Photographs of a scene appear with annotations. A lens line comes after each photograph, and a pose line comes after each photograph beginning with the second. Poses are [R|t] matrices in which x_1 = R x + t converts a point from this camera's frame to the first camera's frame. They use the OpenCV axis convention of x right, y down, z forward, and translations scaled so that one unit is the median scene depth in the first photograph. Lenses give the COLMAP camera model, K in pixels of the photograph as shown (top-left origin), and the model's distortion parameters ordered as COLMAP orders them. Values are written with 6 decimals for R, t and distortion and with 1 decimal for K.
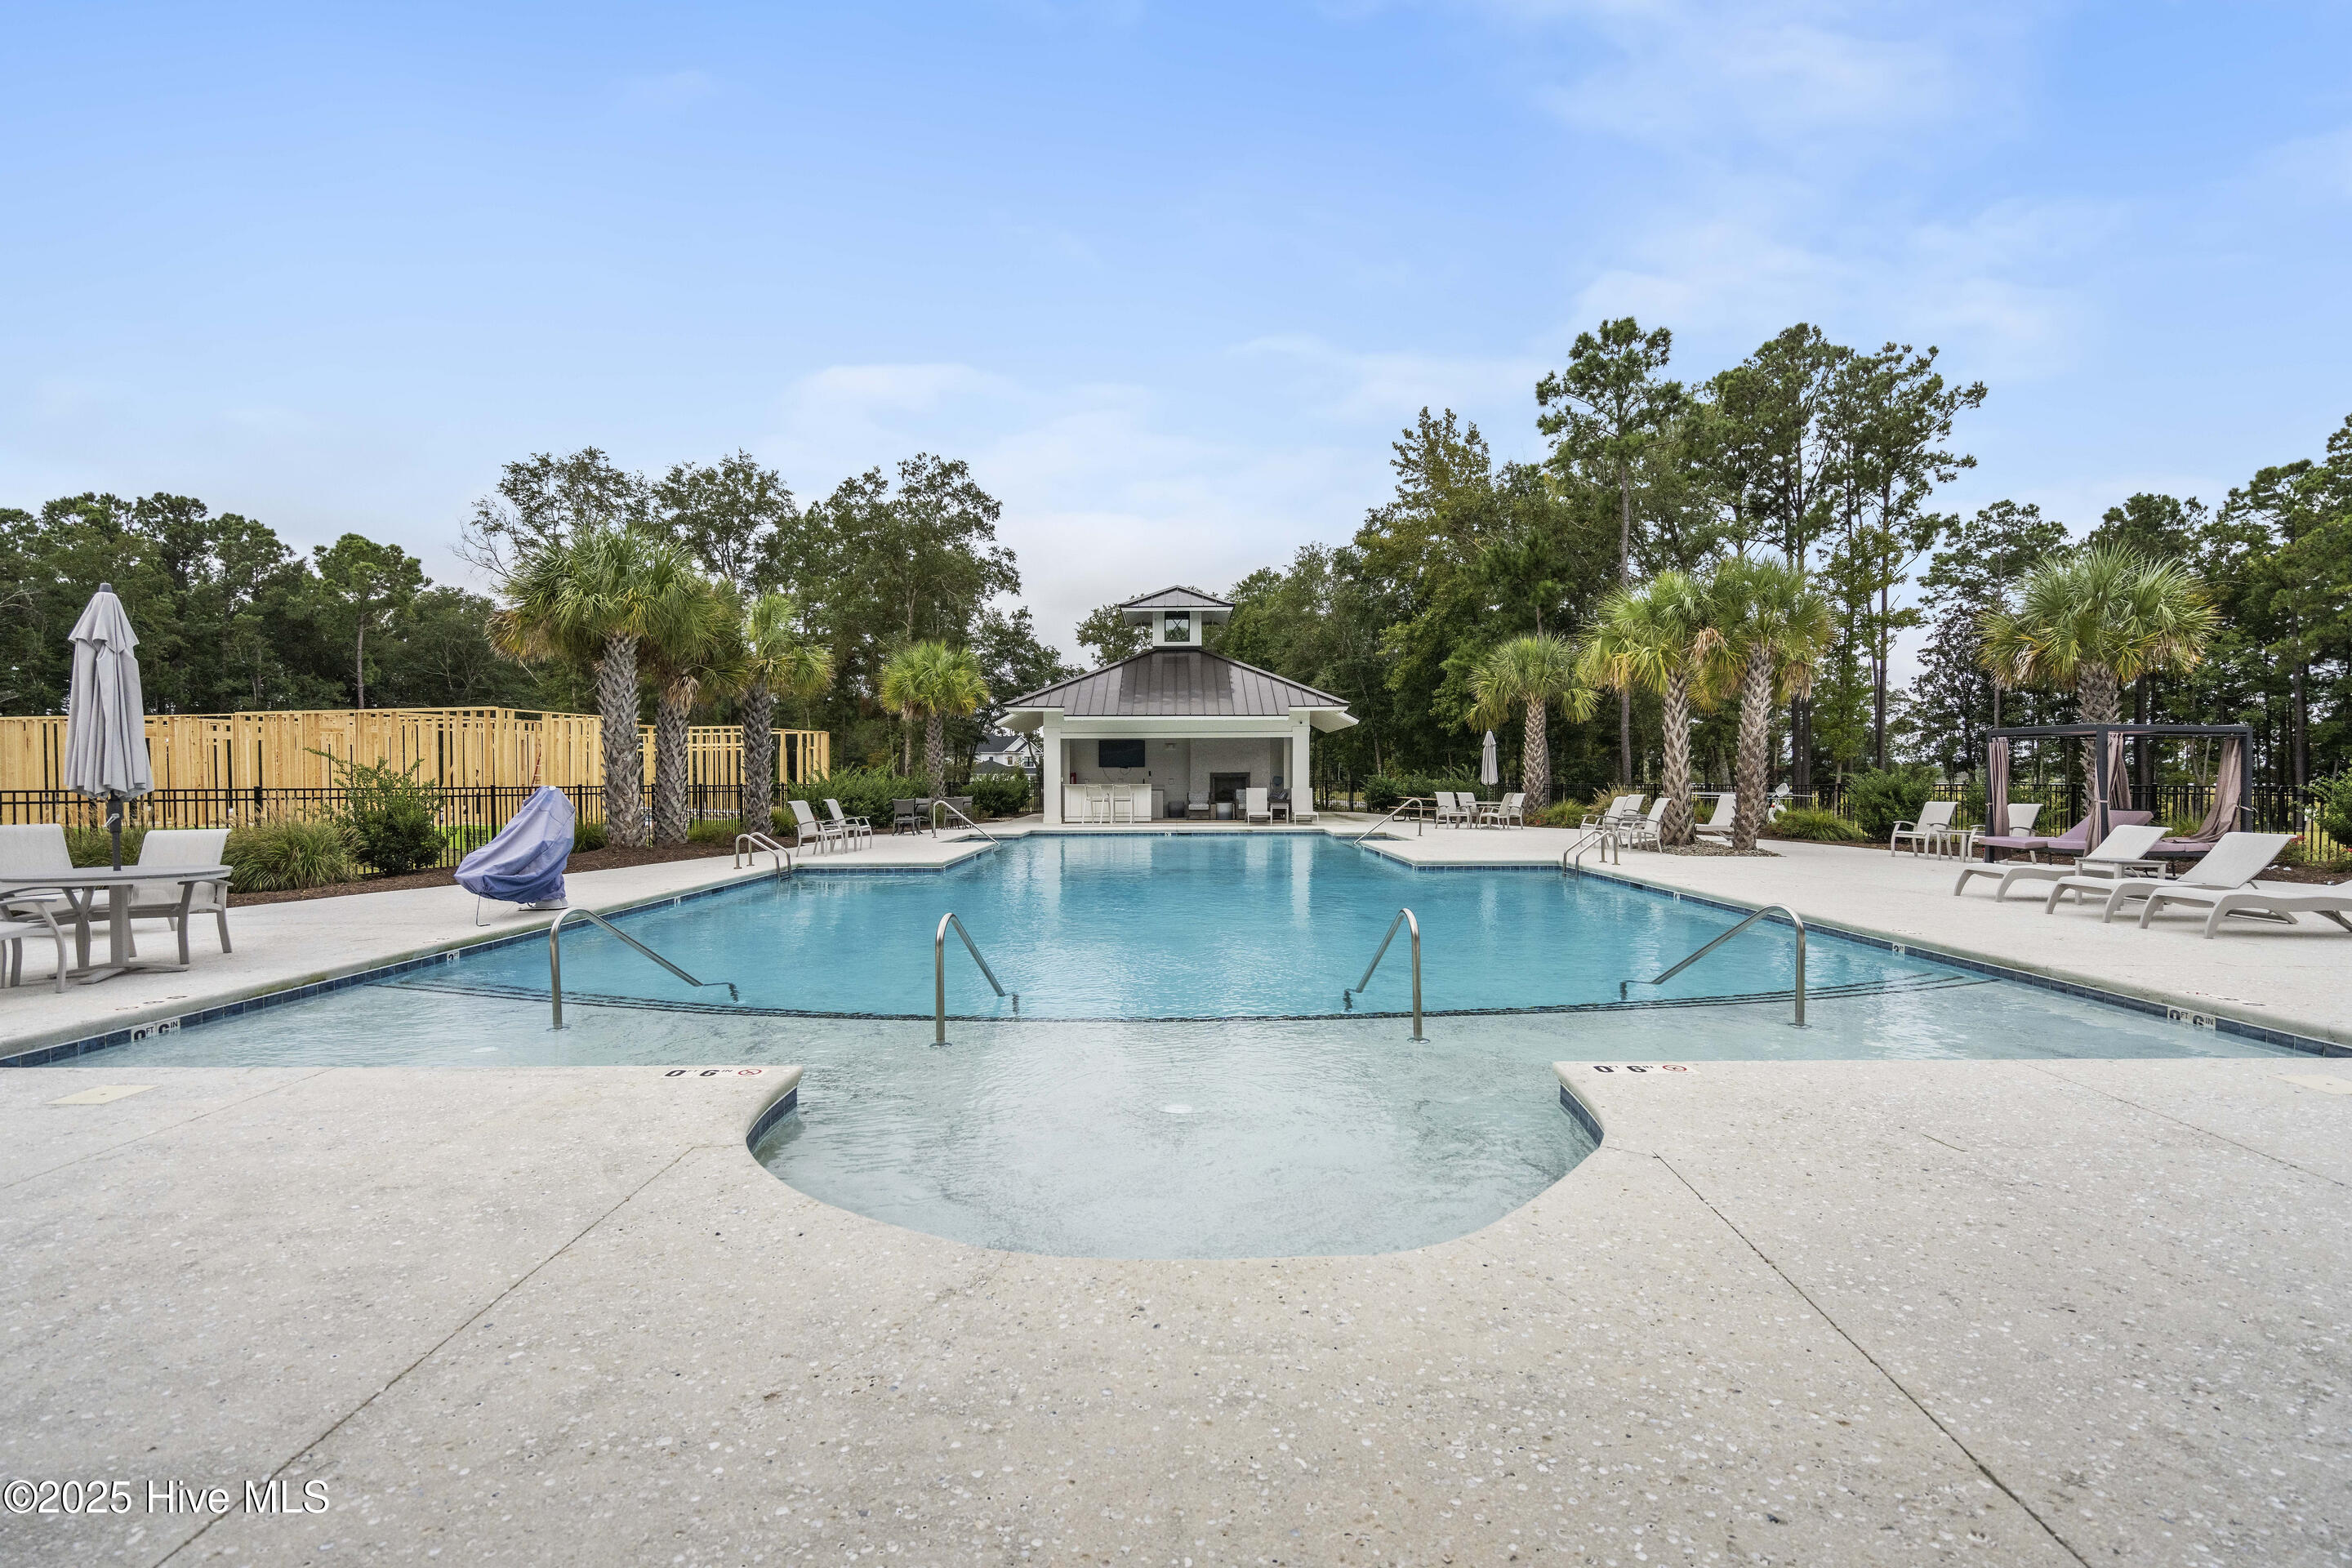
lens RADIAL K [[1061.0, 0, 1169.4], [0, 1061.0, 793.2], [0, 0, 1]] dist [-0.000593, 0.000033]
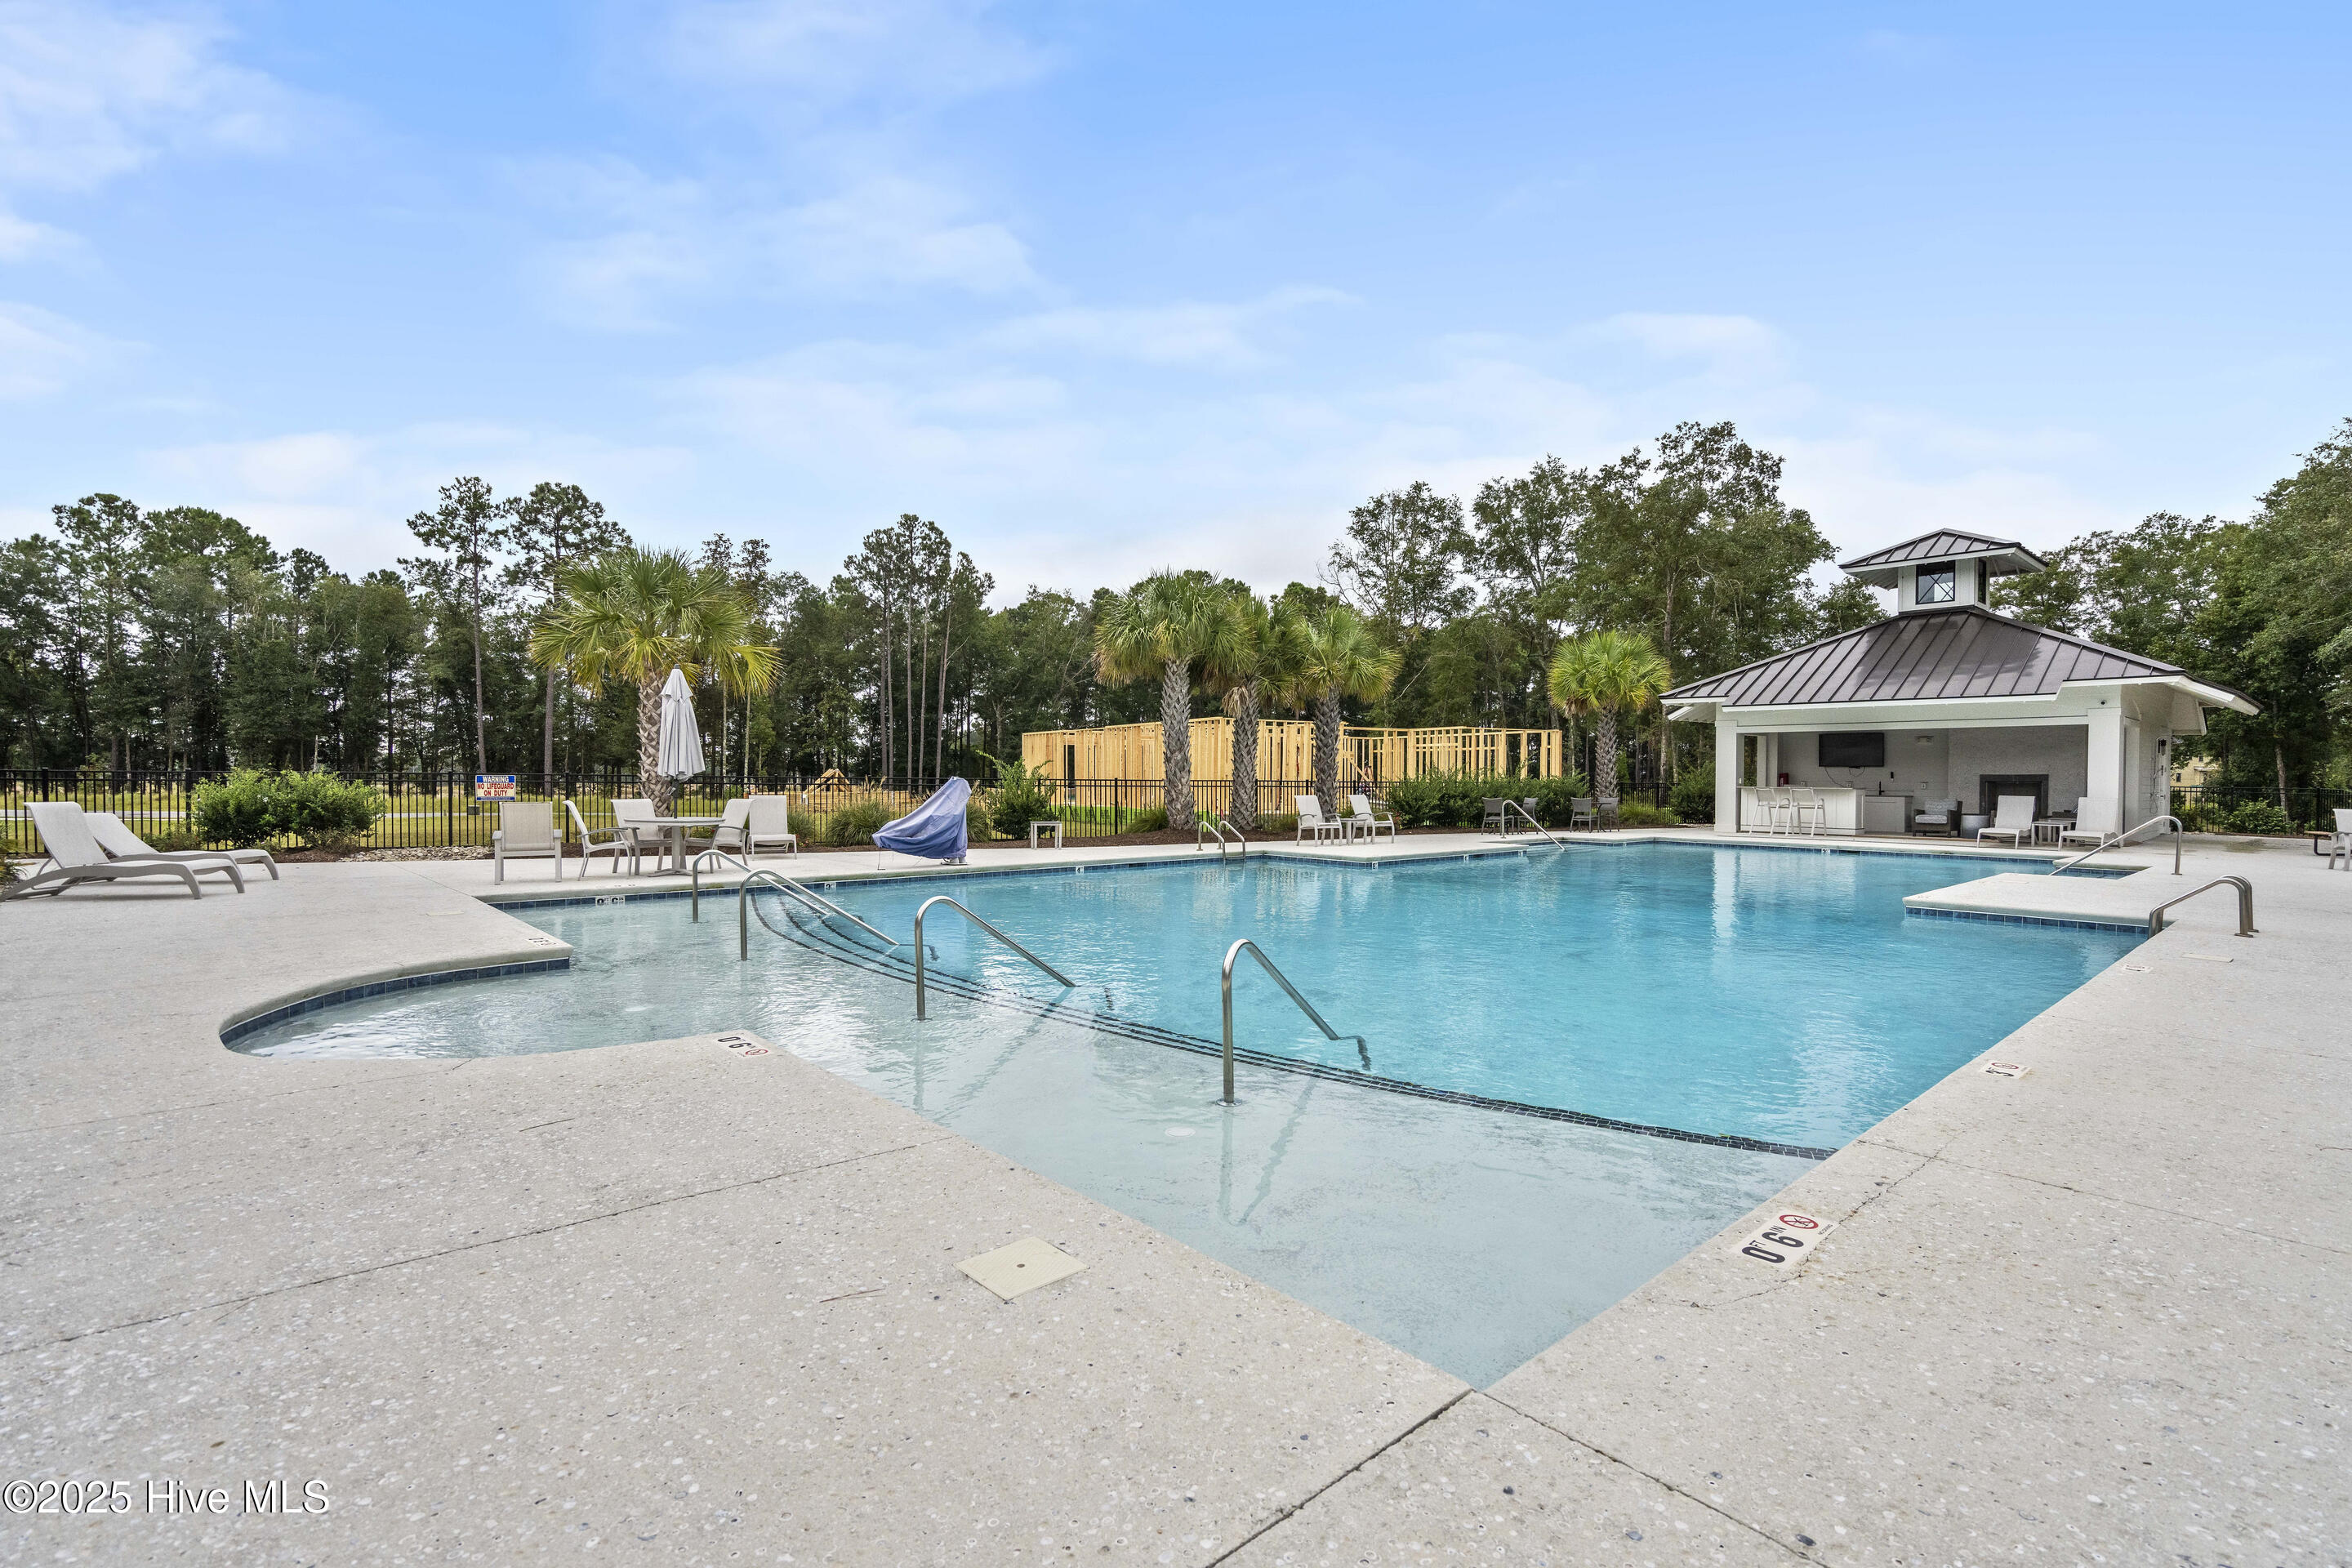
lens RADIAL K [[1061.0, 0, 1169.4], [0, 1061.0, 793.2], [0, 0, 1]] dist [-0.000593, 0.000033]
pose [[0.683157, 0.020705, -0.729978, 0.136588], [-0.020191, 0.999751, 0.009460, -0.000900], [0.729993, 0.008277, 0.683405, 0.053352]]
